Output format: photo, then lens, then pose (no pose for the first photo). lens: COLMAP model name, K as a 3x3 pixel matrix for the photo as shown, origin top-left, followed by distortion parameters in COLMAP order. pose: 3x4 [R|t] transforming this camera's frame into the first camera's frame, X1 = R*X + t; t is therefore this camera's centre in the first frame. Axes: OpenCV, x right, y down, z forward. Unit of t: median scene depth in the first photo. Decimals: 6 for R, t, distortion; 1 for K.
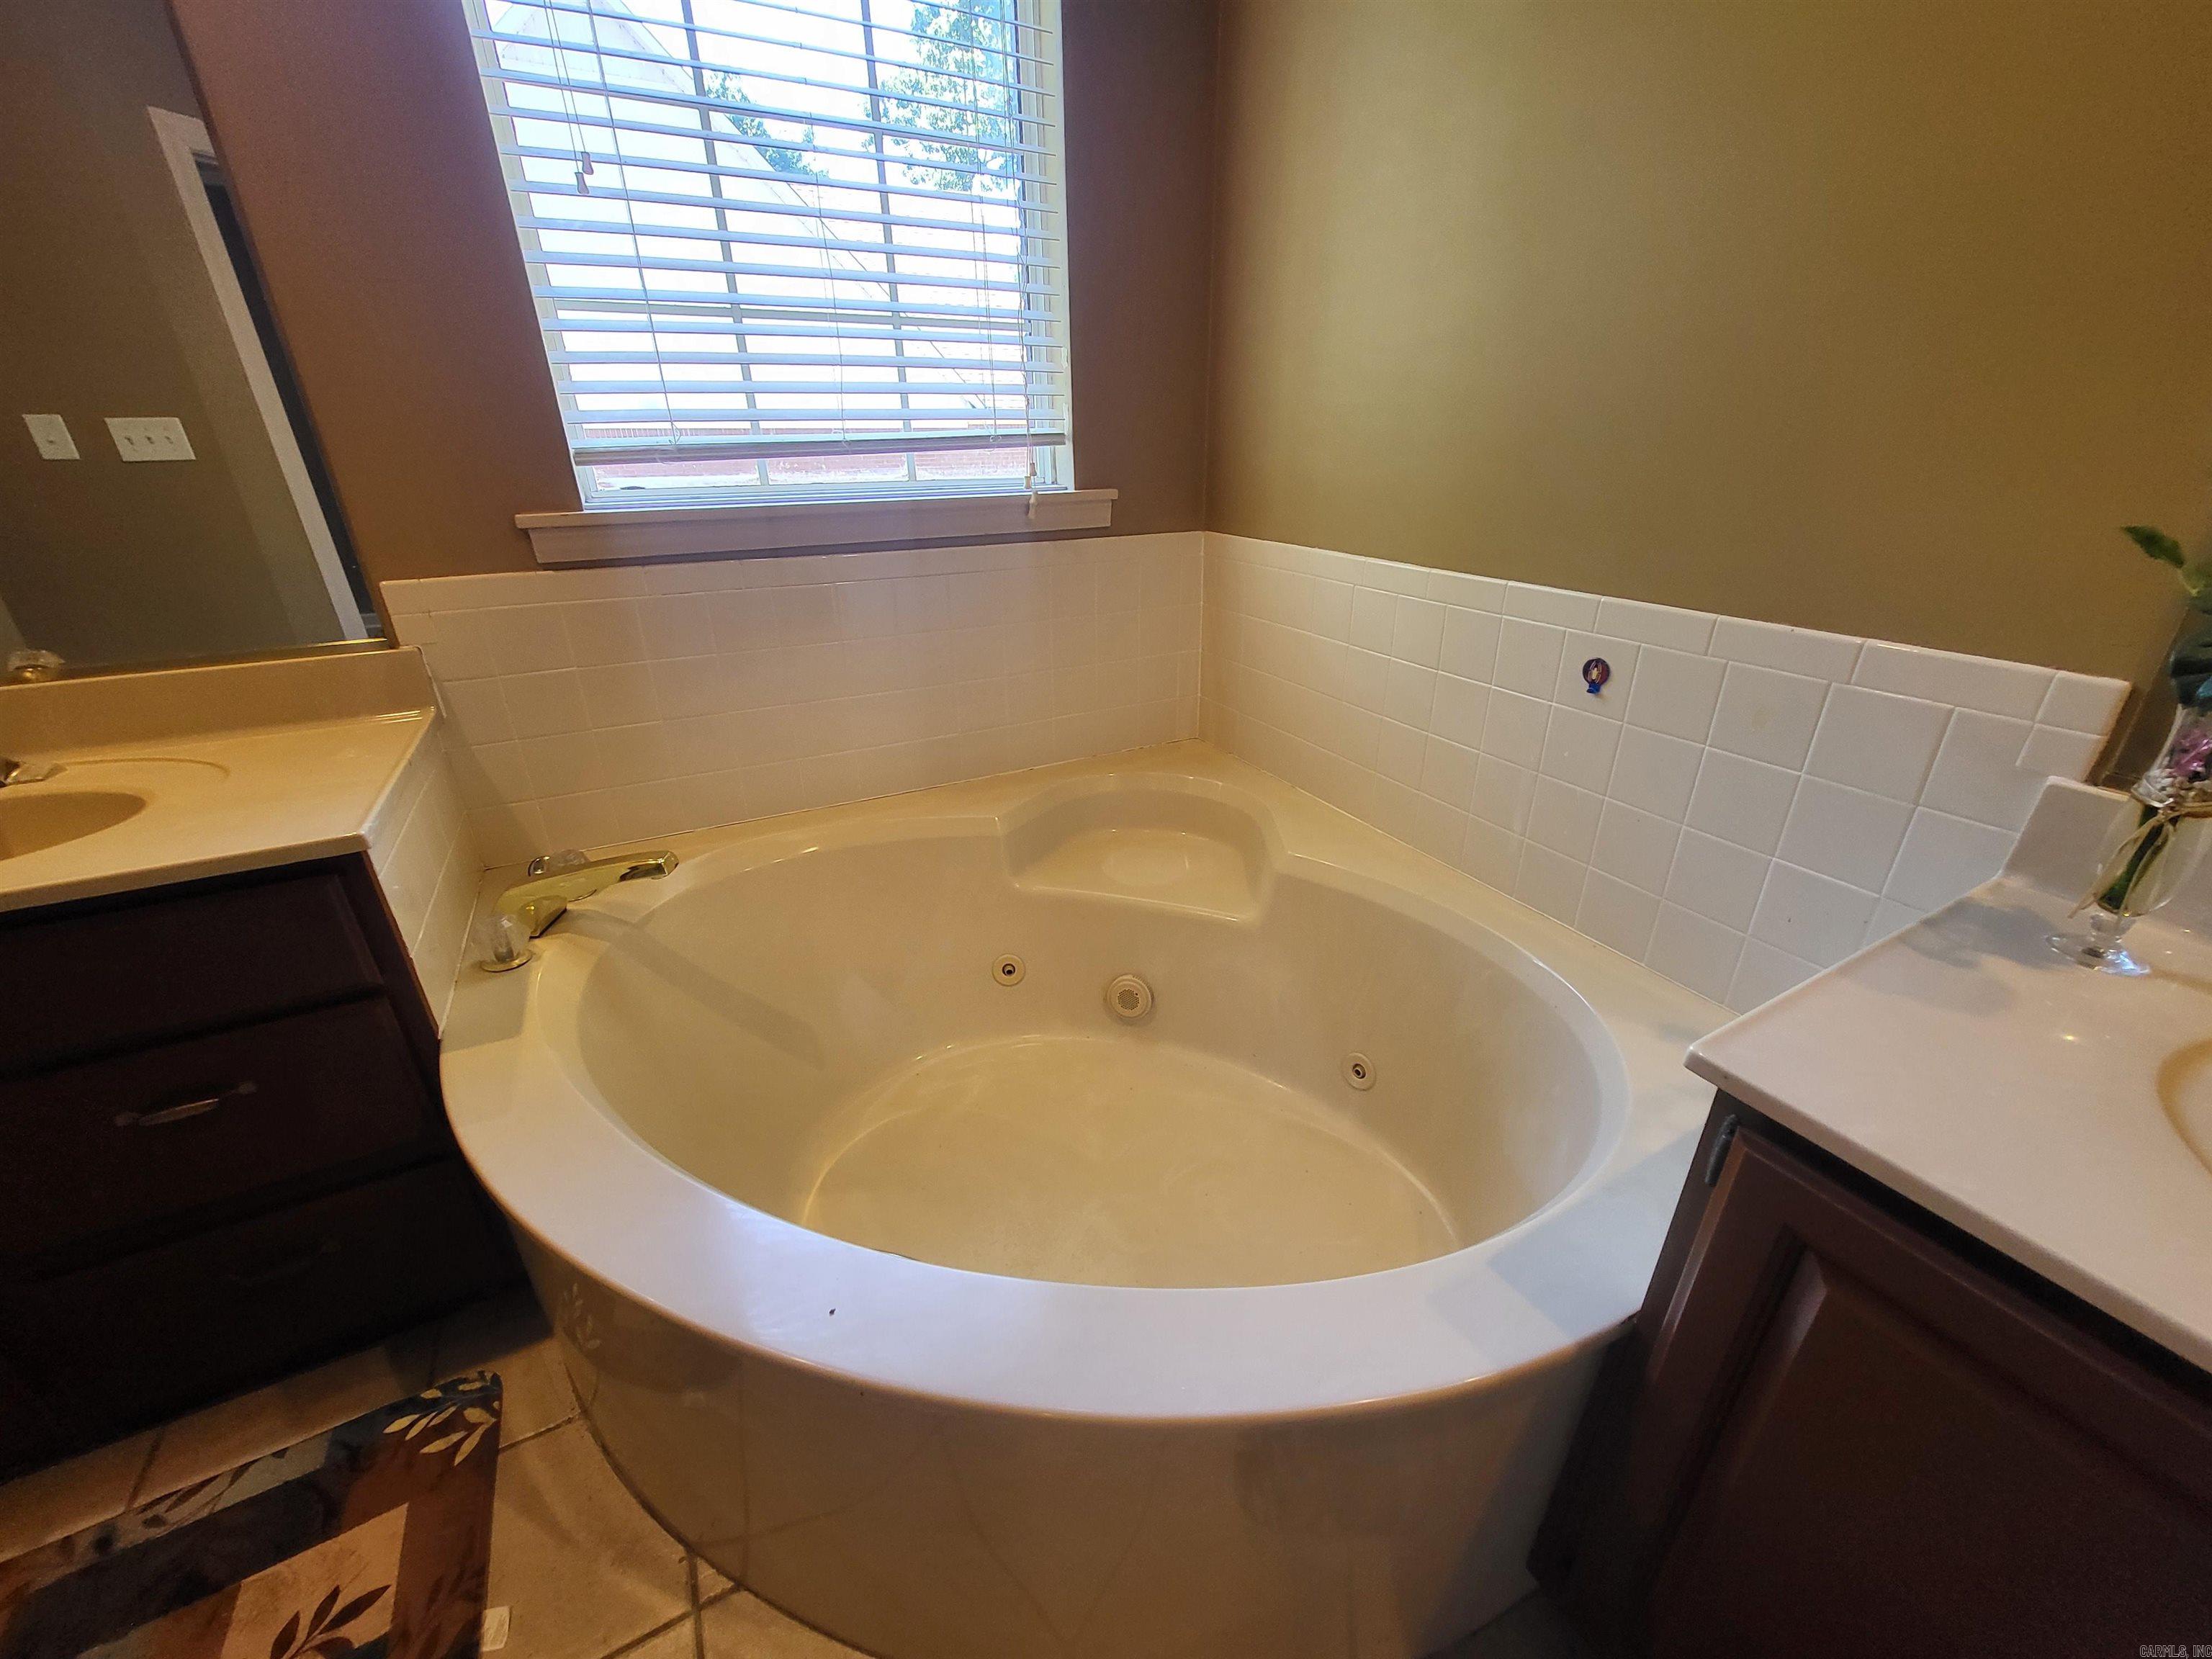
lens RADIAL K [[866.6, 0, 1103.6], [0, 866.6, 818.4], [0, 0, 1]] dist [0.001587, -0.000003]
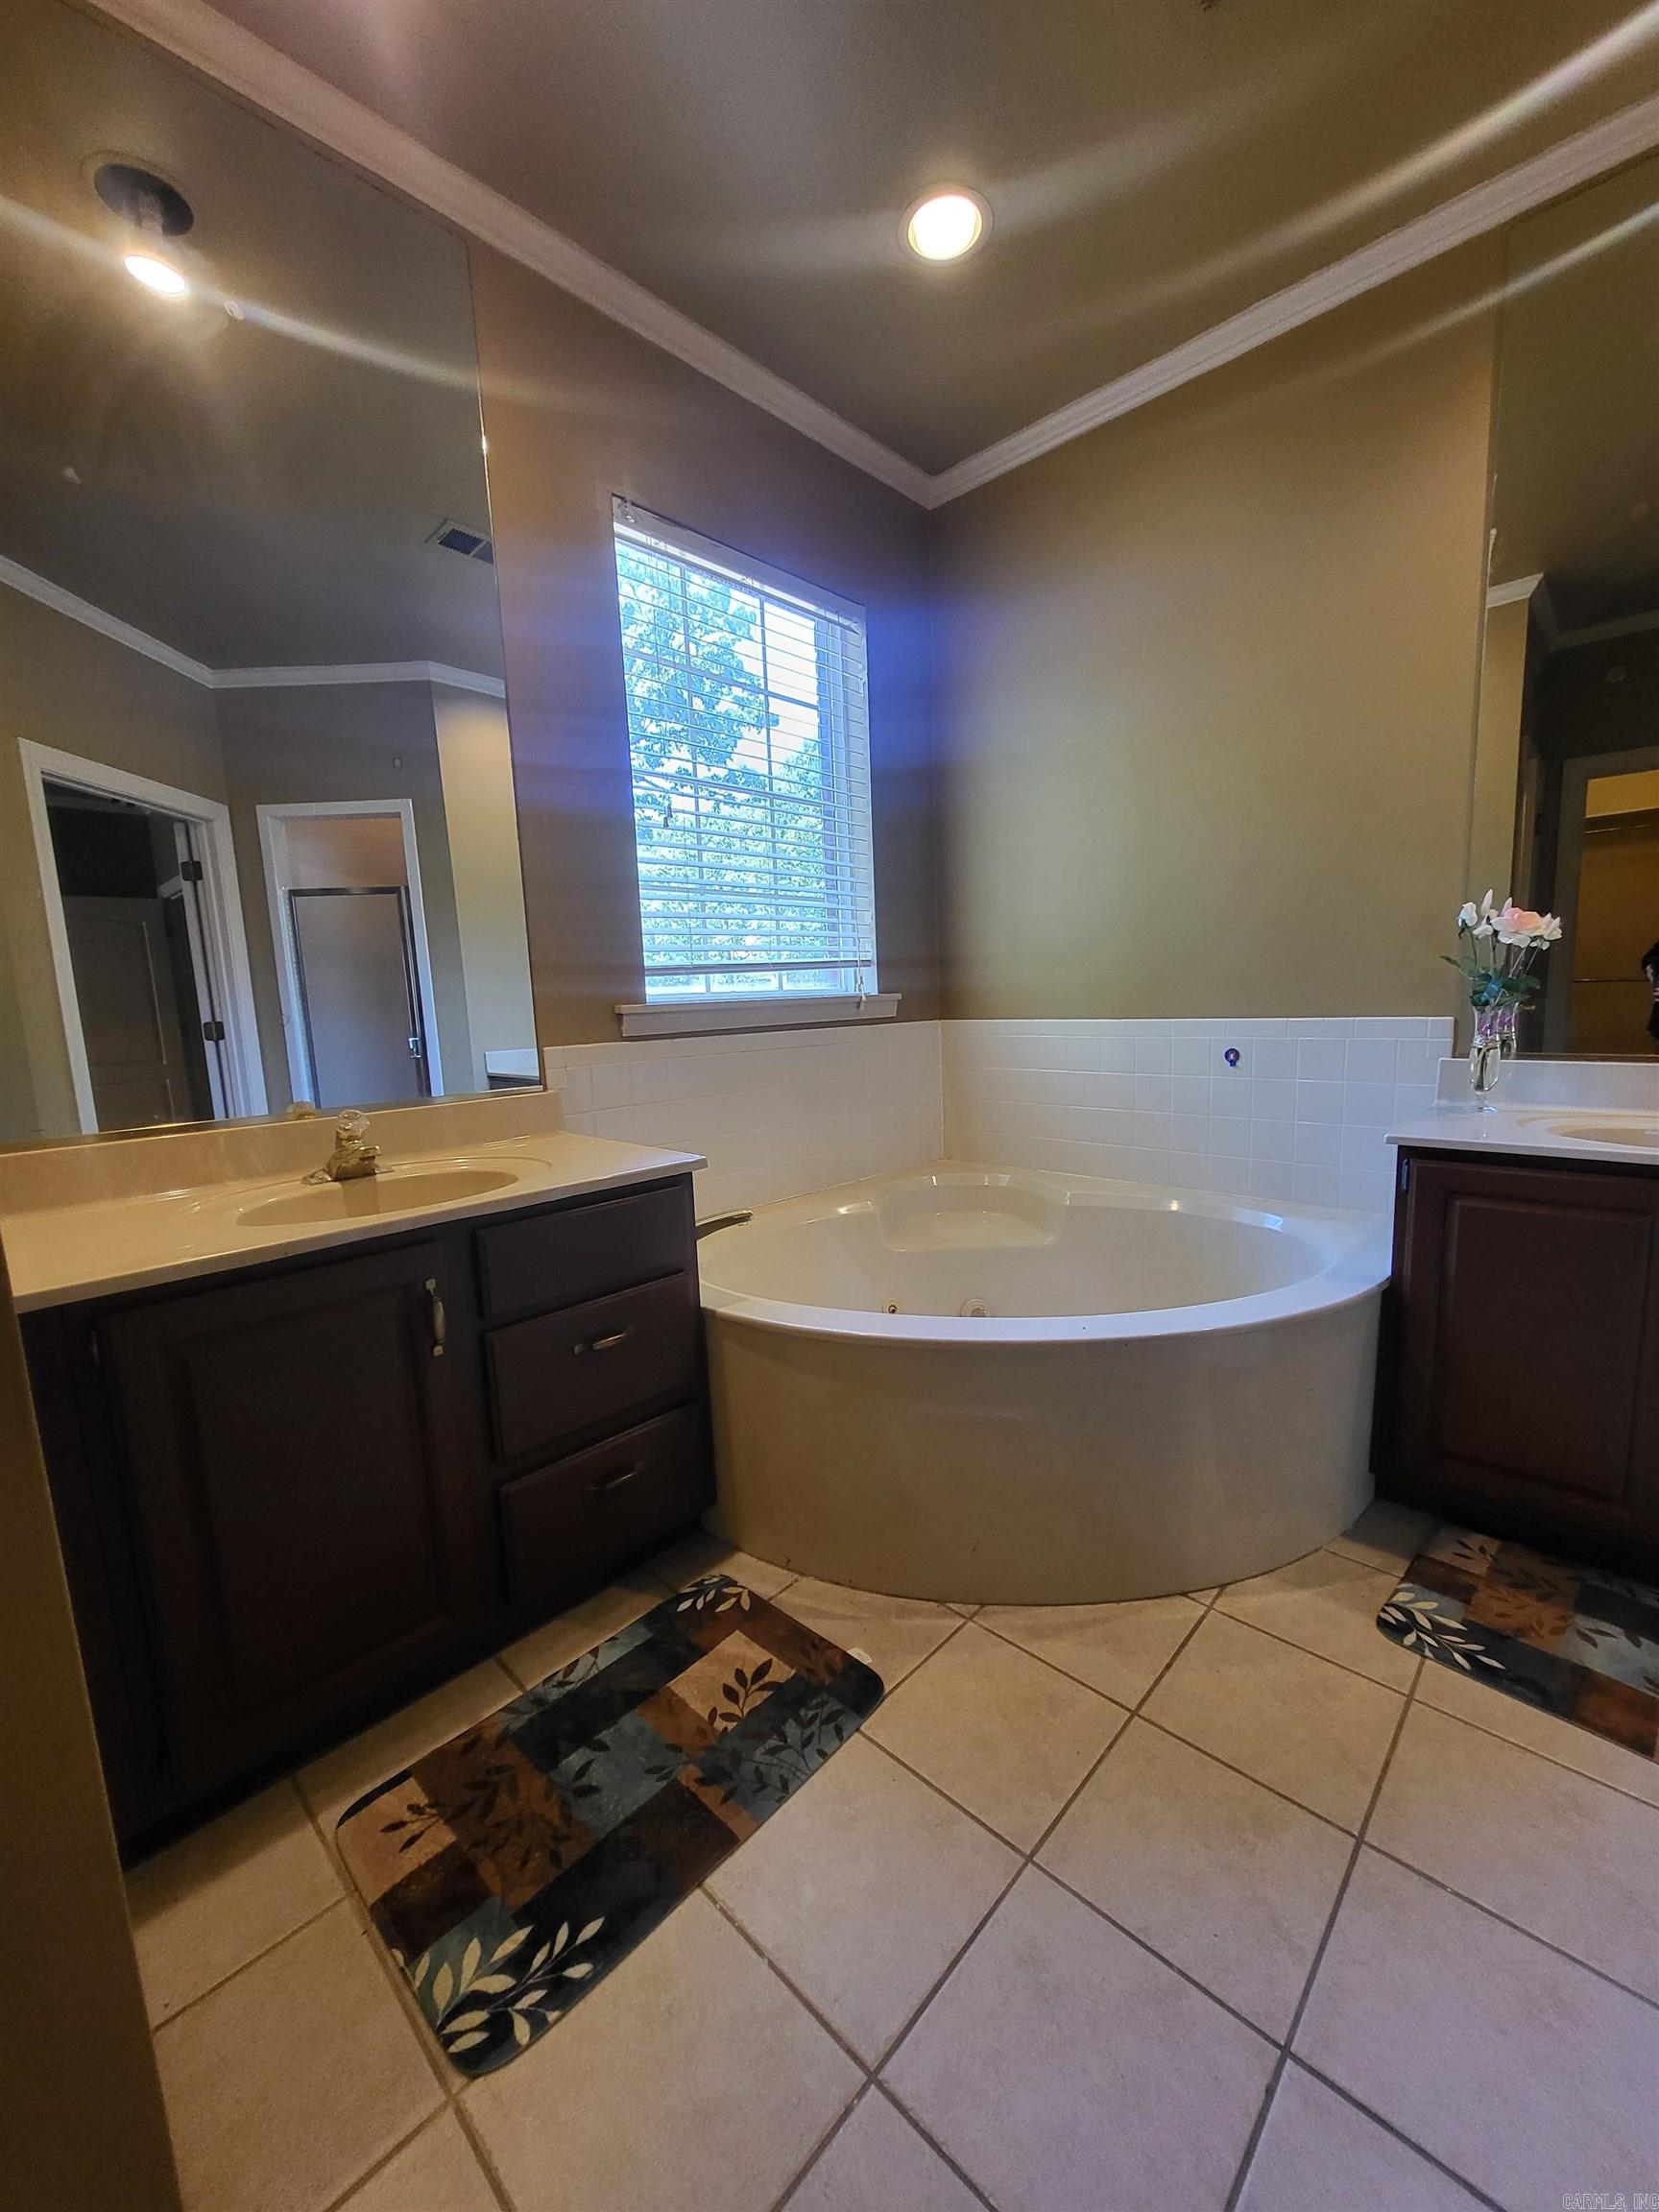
lens RADIAL K [[866.6, 0, 837.2], [0, 866.6, 1112.3], [0, 0, 1]] dist [0.001587, -0.000003]
pose [[0.951845, -0.072006, 0.298005, -0.767641], [0.154084, 0.952700, -0.261956, 0.289292], [-0.265047, 0.295259, 0.917917, -0.452829]]
